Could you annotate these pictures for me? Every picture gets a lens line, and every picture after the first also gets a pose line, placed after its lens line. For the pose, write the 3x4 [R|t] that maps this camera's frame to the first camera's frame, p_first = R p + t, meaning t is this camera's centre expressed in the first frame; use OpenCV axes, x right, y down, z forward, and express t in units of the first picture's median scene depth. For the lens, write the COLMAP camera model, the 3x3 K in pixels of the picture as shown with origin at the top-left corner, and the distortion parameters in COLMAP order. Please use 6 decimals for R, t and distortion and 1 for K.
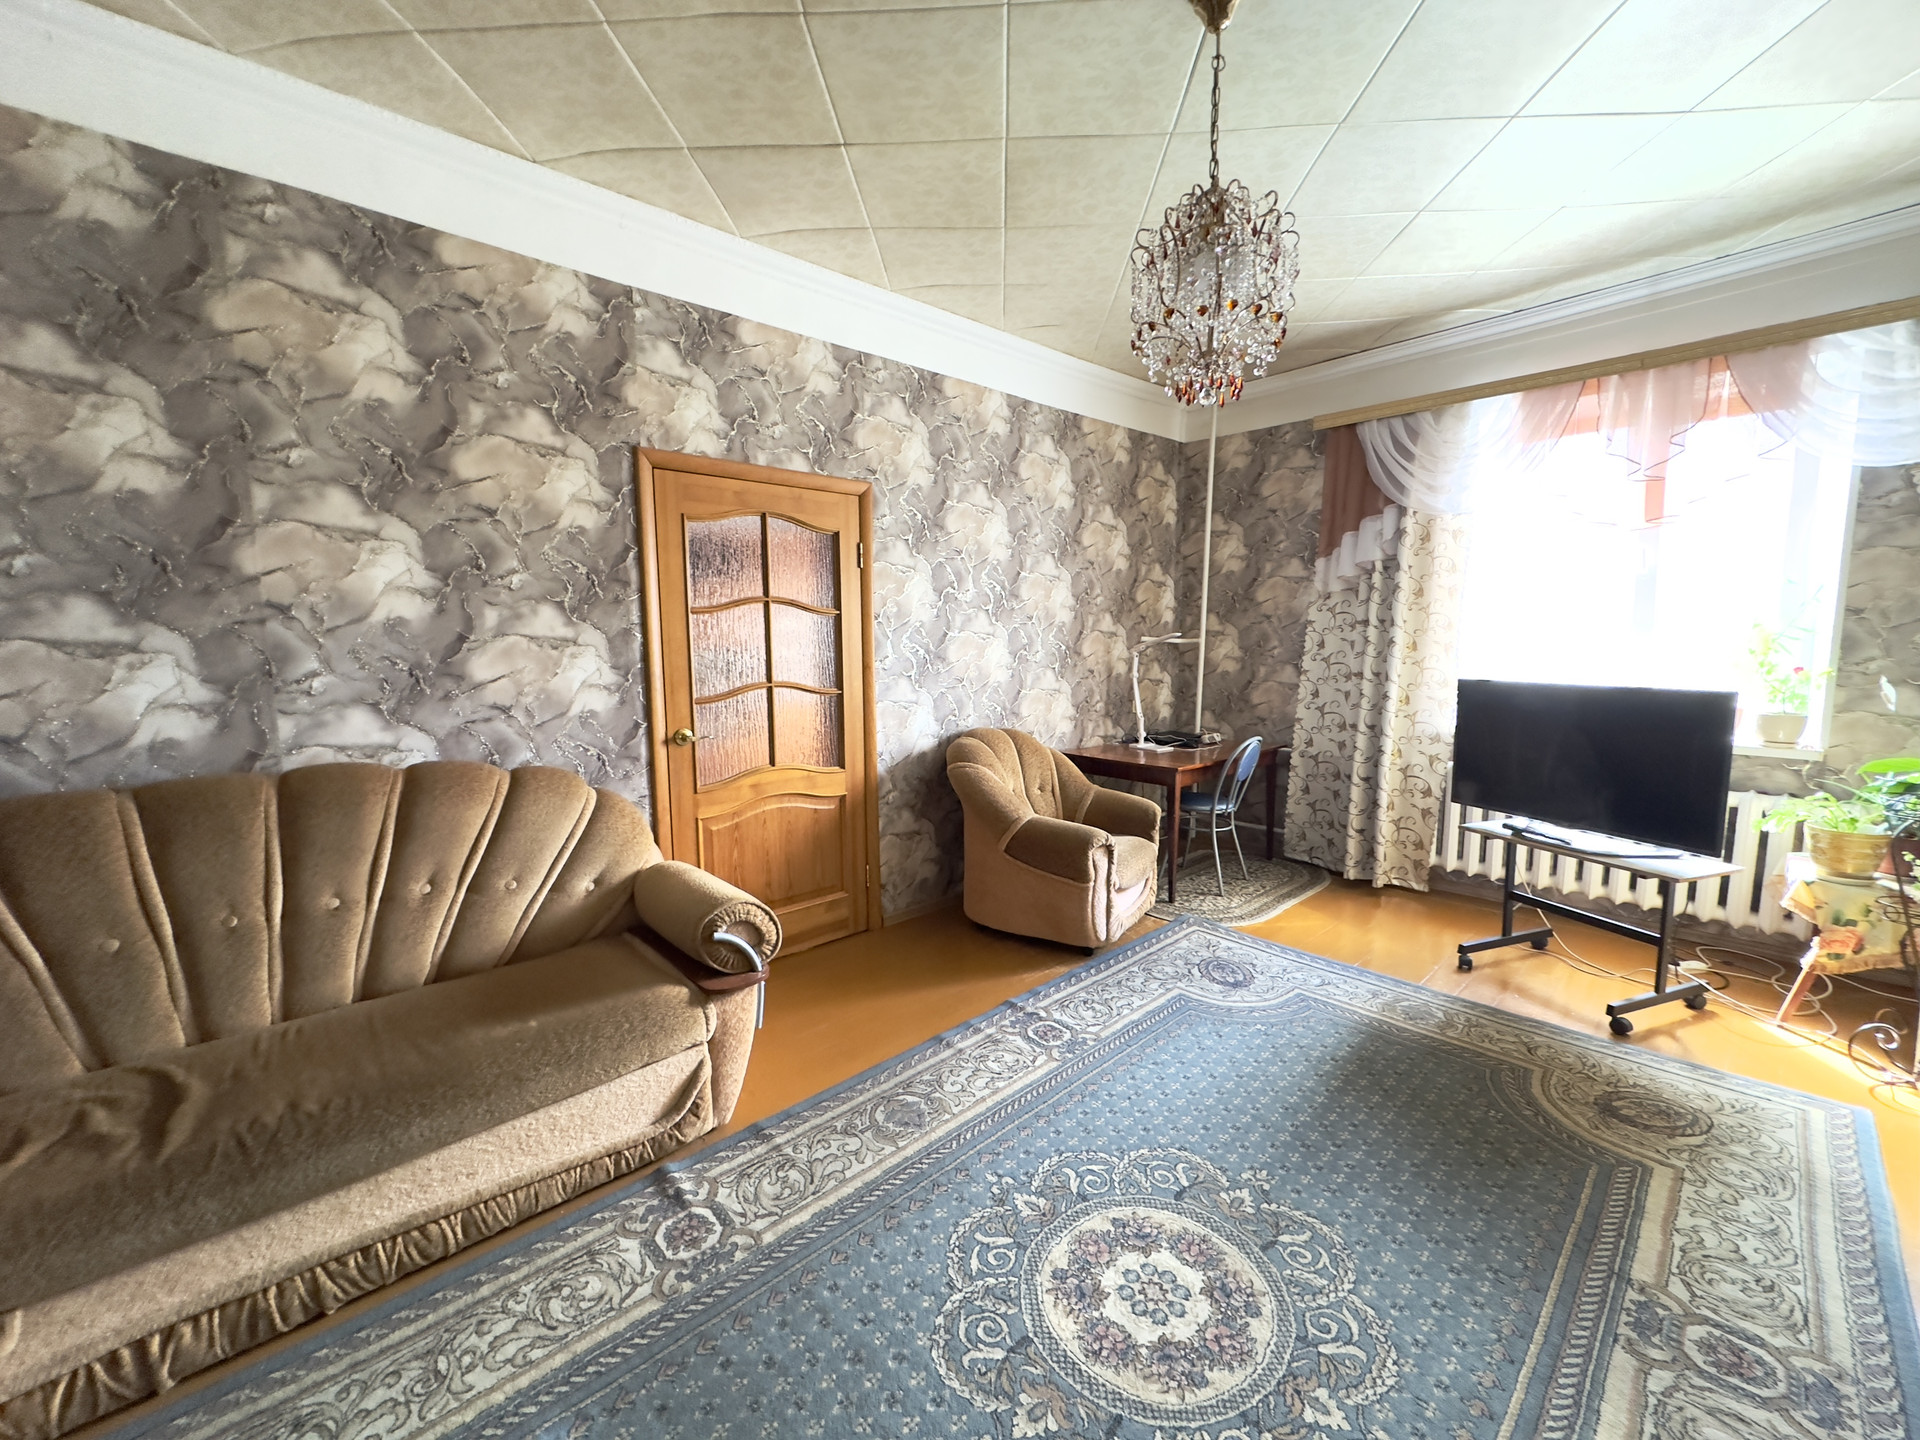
lens RADIAL K [[772.6, 0, 957.3], [0, 772.6, 716.0], [0, 0, 1]] dist [0.004978, 0.000691]
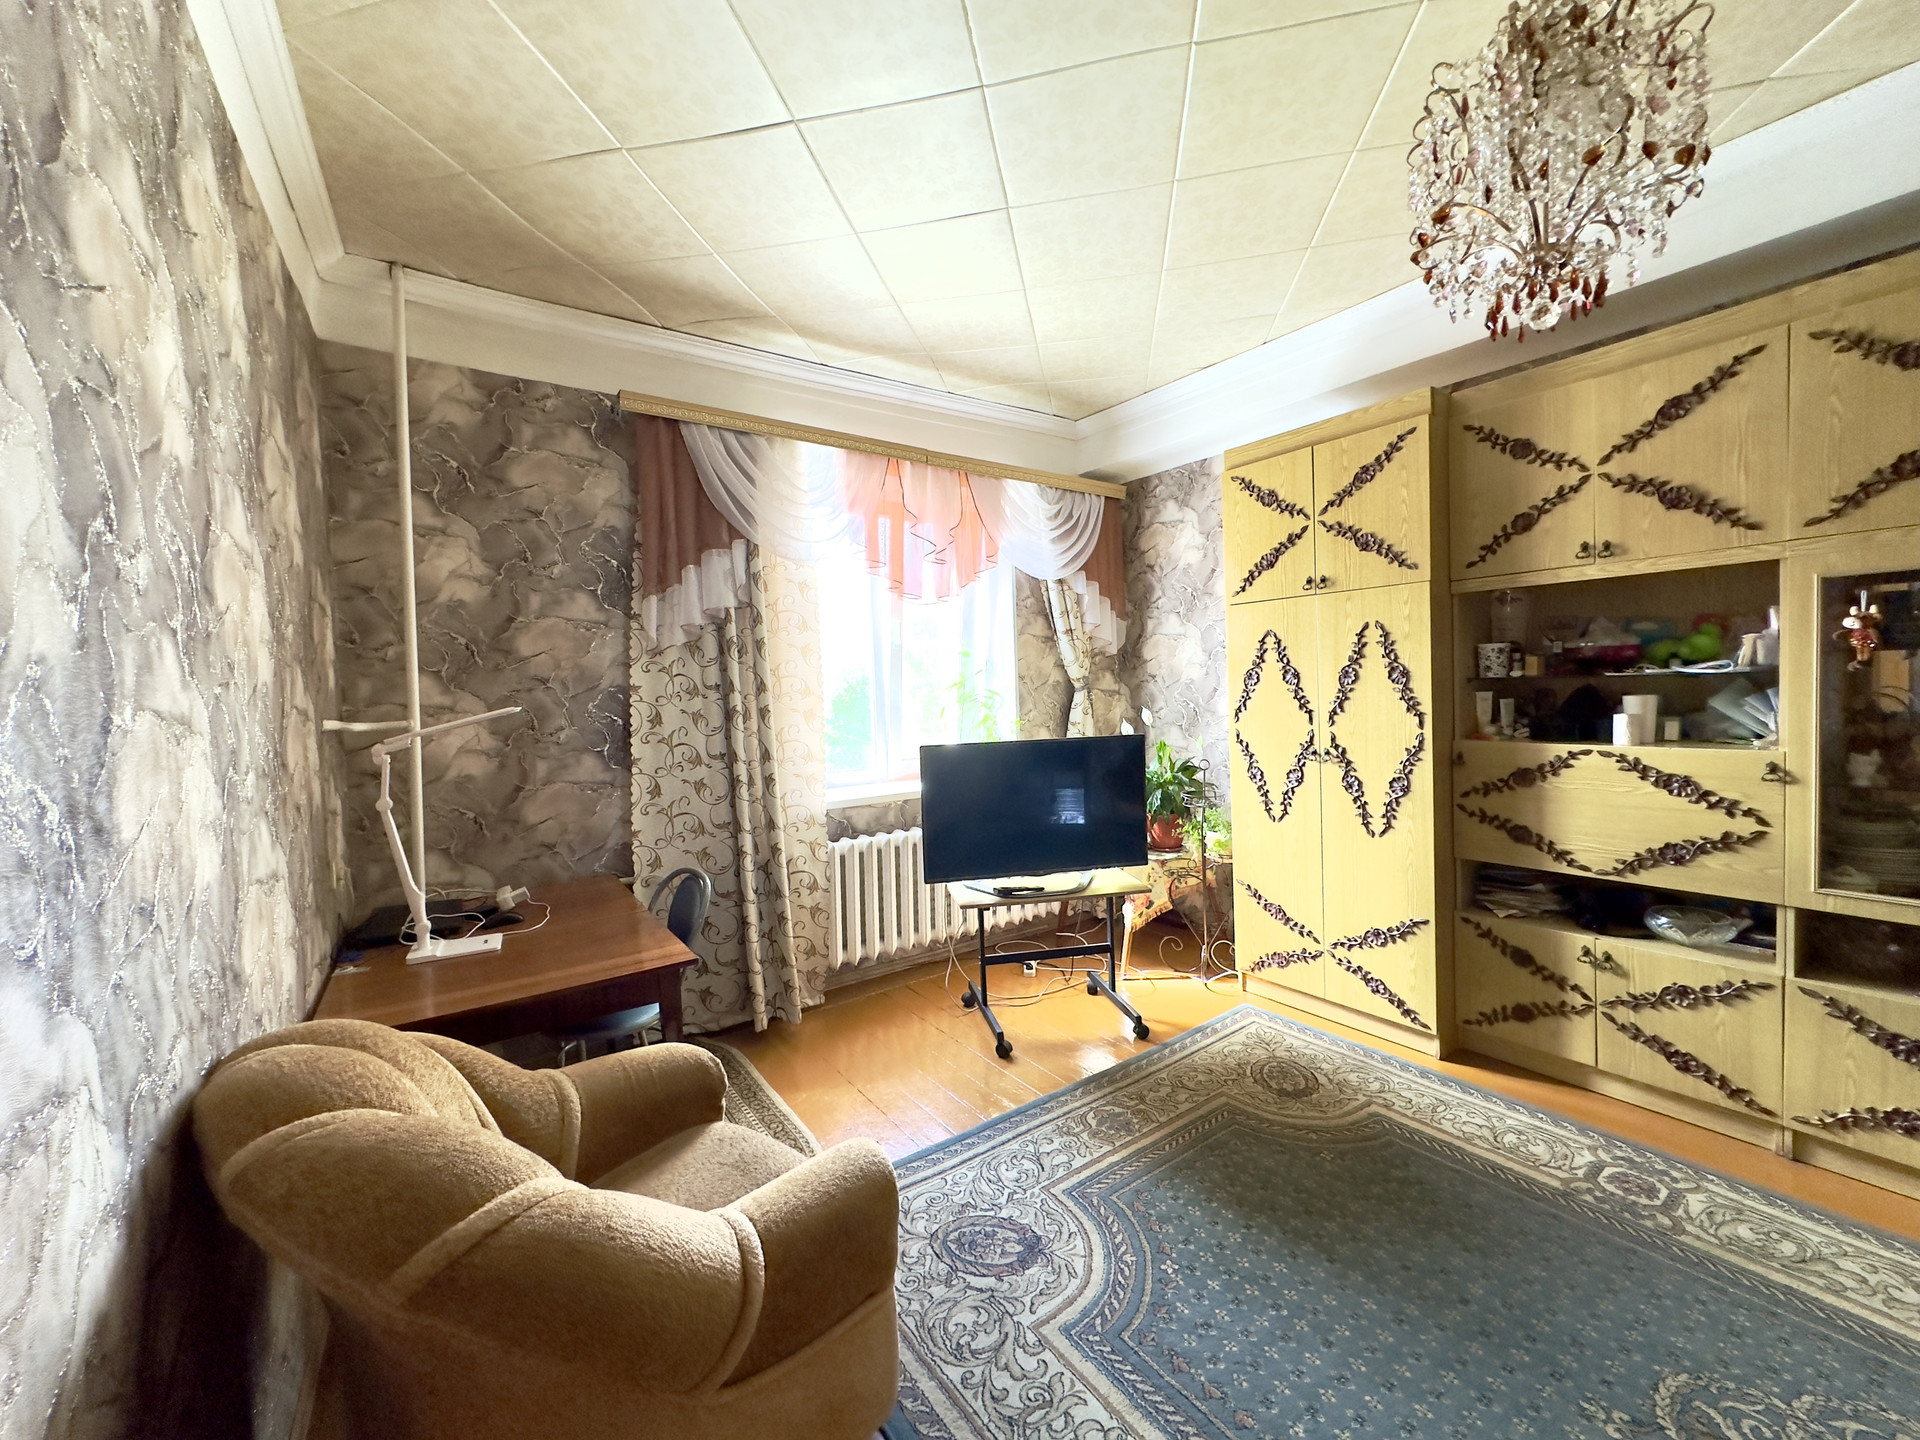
lens RADIAL K [[763.2, 0, 959.3], [0, 763.2, 721.9], [0, 0, 1]] dist [-0.003475, 0.000639]
pose [[0.144383, -0.038682, 0.988766, -0.229586], [0.135831, 0.990551, 0.018917, -0.089905], [-0.980155, 0.131574, 0.148273, 0.855172]]
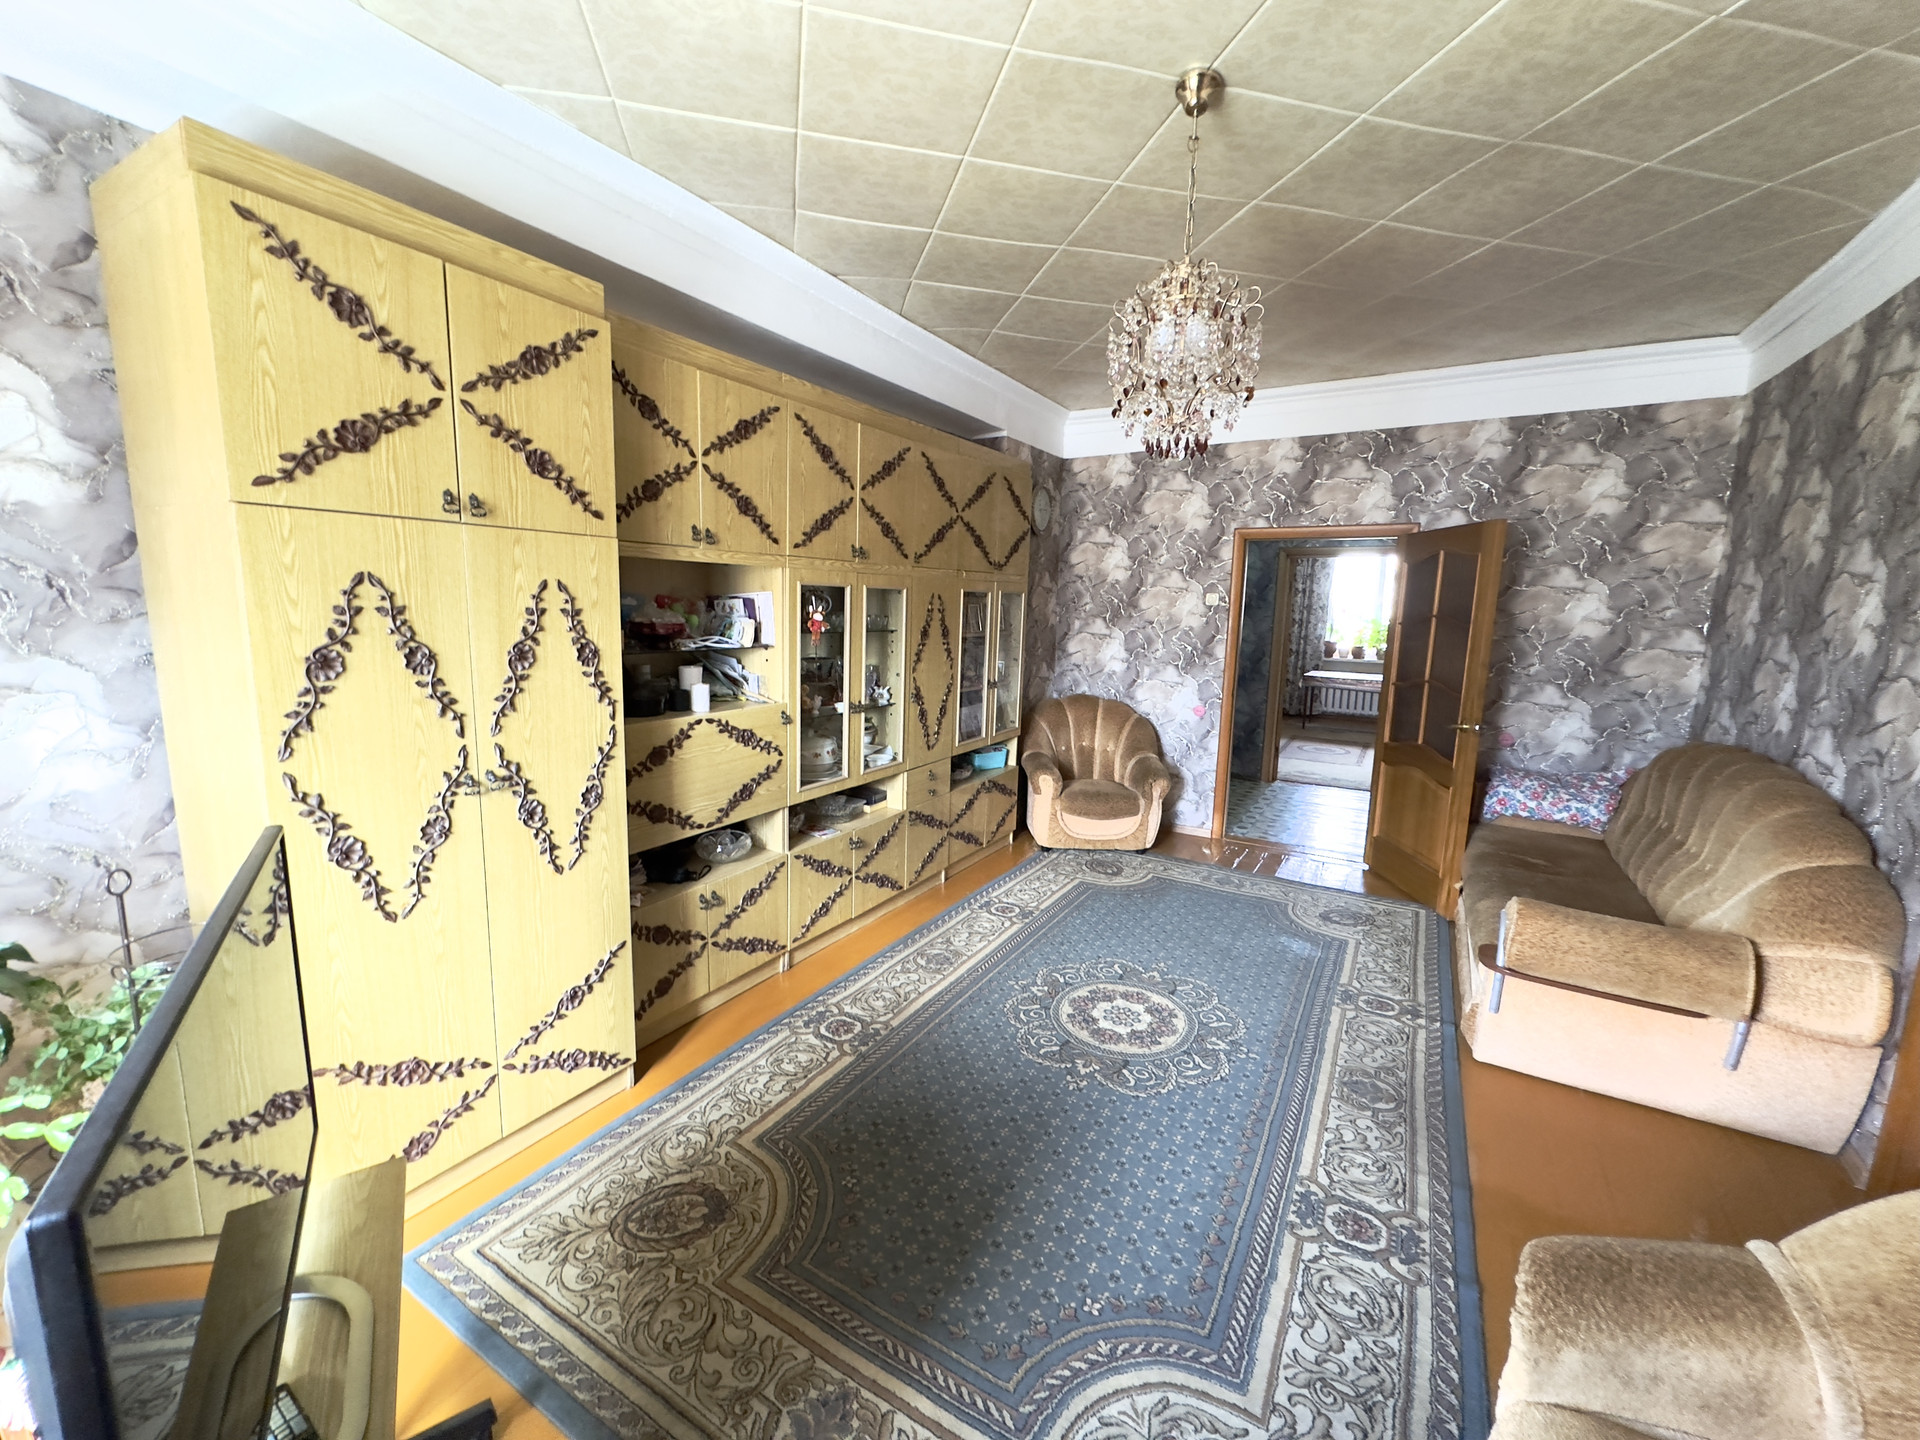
lens RADIAL K [[763.2, 0, 959.3], [0, 763.2, 721.9], [0, 0, 1]] dist [-0.003475, 0.000639]
pose [[-0.961082, 0.033034, -0.274282, 0.547876], [-0.040108, 0.965622, 0.256836, -0.182526], [0.273337, 0.257841, -0.926717, 1.196599]]
